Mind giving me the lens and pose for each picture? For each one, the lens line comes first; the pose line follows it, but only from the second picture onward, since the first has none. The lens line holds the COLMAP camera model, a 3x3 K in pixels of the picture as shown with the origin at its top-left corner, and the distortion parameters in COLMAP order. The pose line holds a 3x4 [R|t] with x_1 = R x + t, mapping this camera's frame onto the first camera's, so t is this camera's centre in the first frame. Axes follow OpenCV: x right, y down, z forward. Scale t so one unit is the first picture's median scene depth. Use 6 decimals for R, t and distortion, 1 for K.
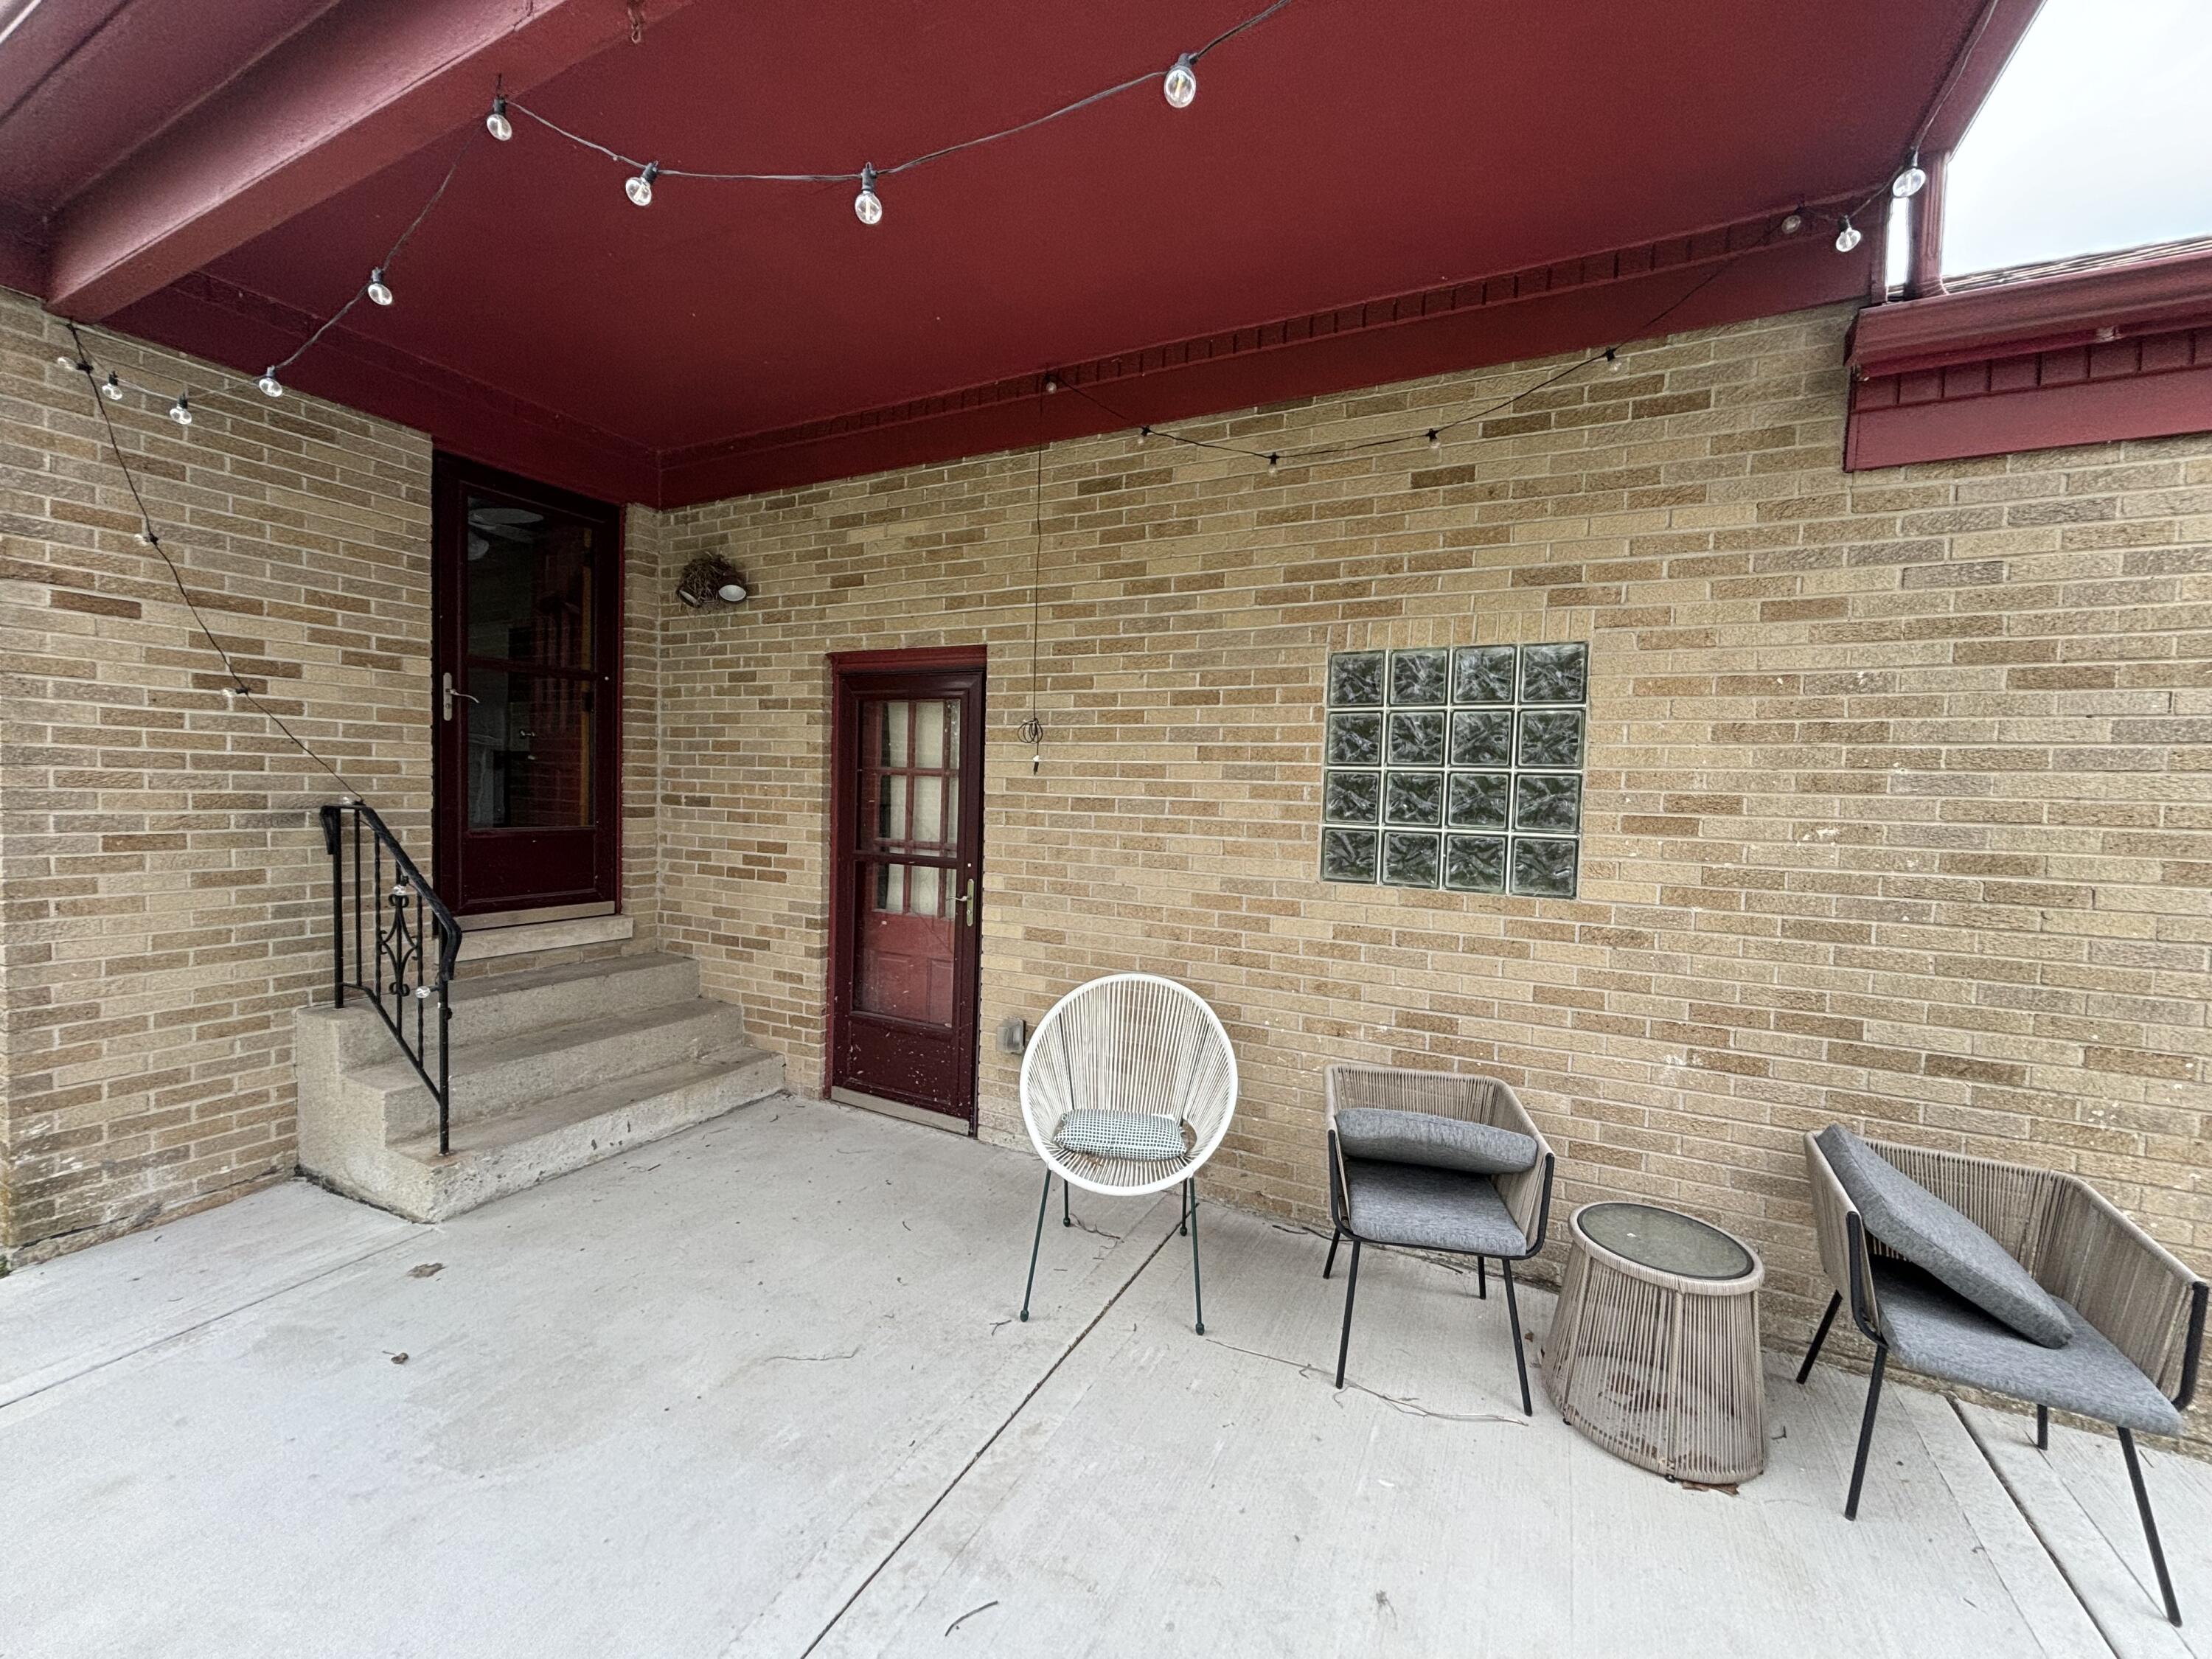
lens RADIAL K [[898.2, 0, 1108.2], [0, 898.2, 834.7], [0, 0, 1]] dist [0.000932, 0.003348]
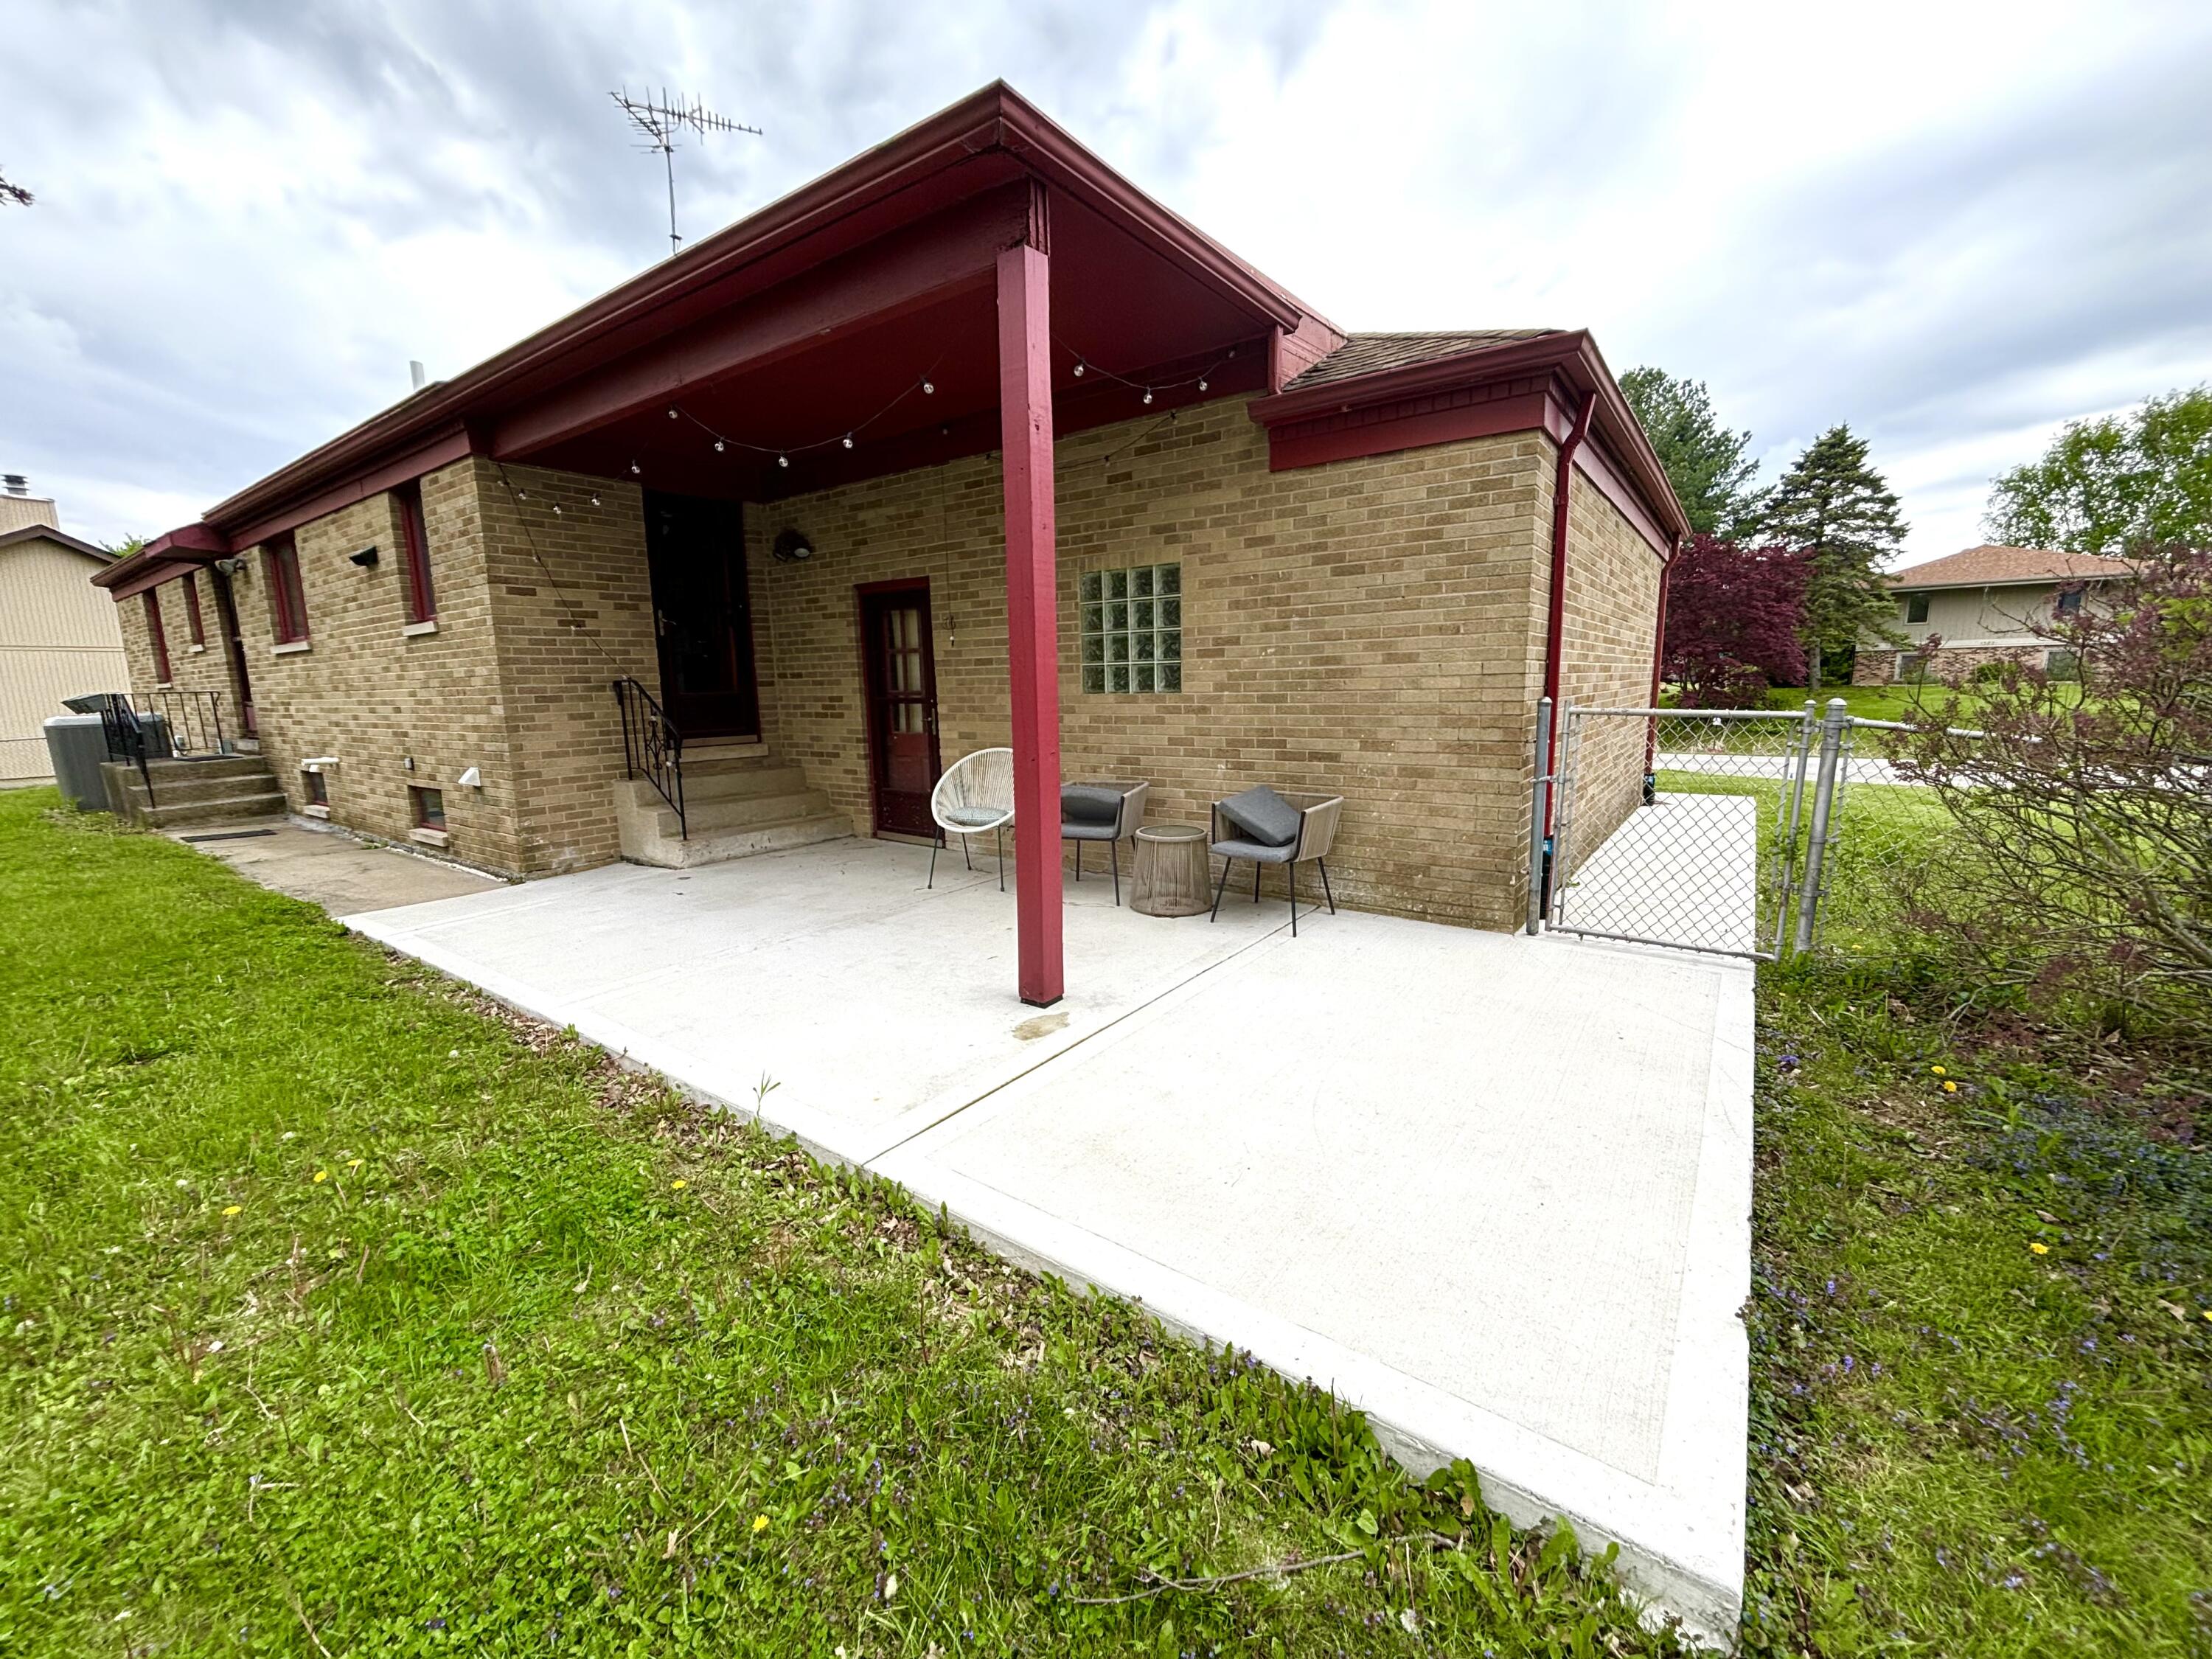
lens RADIAL K [[897.0, 0, 1096.6], [0, 897.0, 826.7], [0, 0, 1]] dist [0.039284, -0.000055]
pose [[0.984399, -0.023882, -0.174325, 0.570043], [0.043799, 0.992819, 0.111316, 0.116561], [0.170414, -0.117214, 0.978376, -0.888219]]
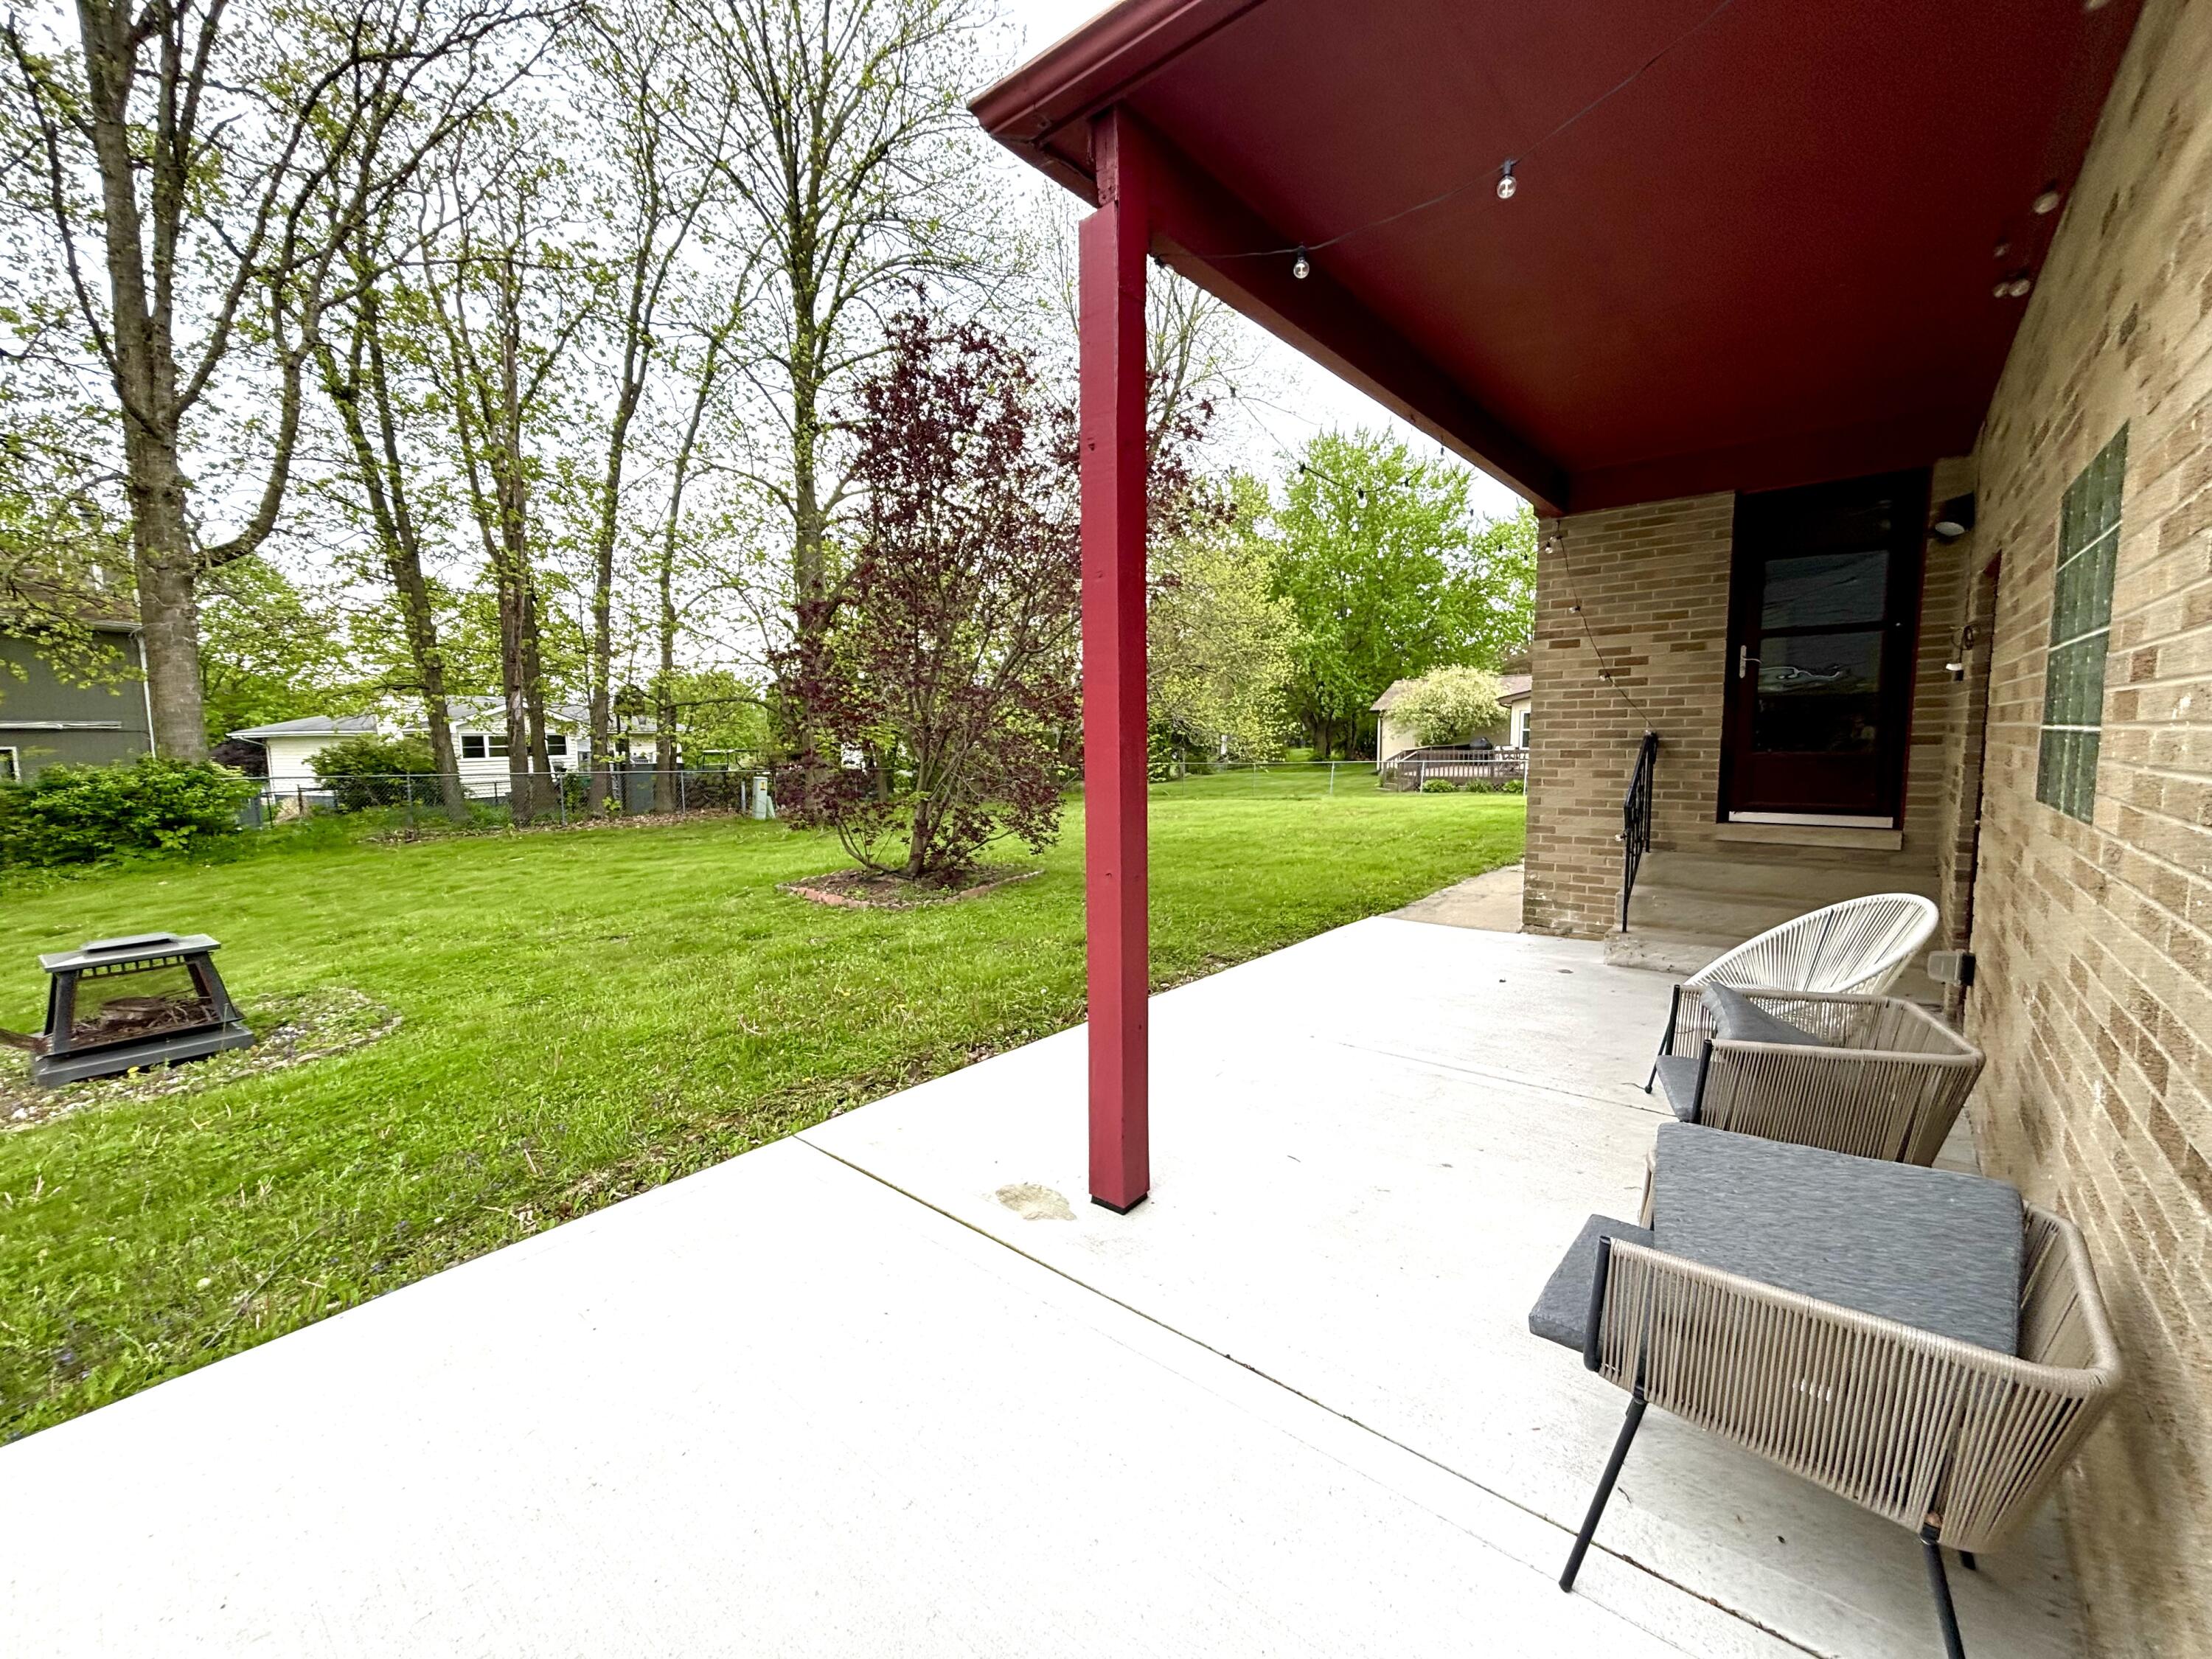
lens RADIAL K [[898.2, 0, 1108.2], [0, 898.2, 834.7], [0, 0, 1]] dist [0.000932, 0.003348]
pose [[-0.224564, 0.083377, -0.970886, 1.102964], [-0.040858, 0.994651, 0.094868, 0.037327], [0.973602, 0.060972, -0.219956, 0.372537]]
